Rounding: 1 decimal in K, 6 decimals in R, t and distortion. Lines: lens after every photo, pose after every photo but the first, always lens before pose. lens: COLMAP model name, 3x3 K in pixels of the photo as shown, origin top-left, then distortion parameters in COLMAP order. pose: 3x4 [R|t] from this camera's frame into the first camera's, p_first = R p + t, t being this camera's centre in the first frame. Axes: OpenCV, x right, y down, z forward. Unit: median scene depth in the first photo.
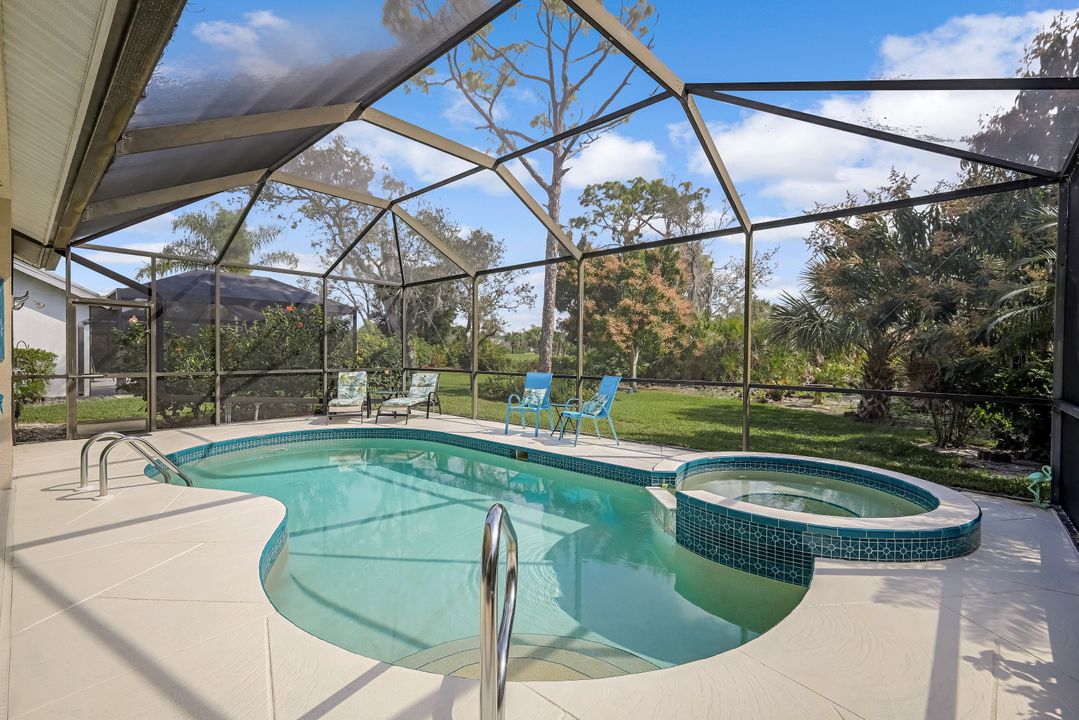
lens RADIAL K [[474.1, 0, 539.0], [0, 474.1, 362.0], [0, 0, 1]] dist [0.003173, 0.000173]
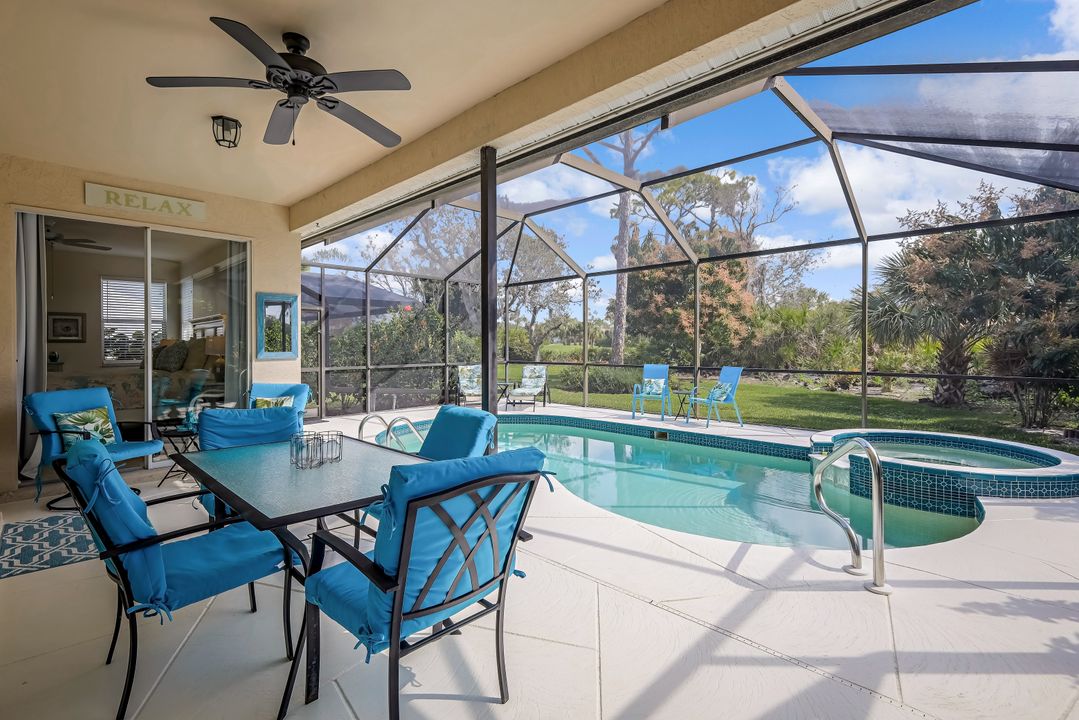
lens RADIAL K [[490.9, 0, 545.5], [0, 490.9, 350.9], [0, 0, 1]] dist [0.001329, 0.000362]
pose [[0.999547, -0.010941, -0.028023, -0.182471], [0.010816, 0.999931, -0.004609, -0.005365], [0.028072, 0.004303, 0.999597, -0.135258]]
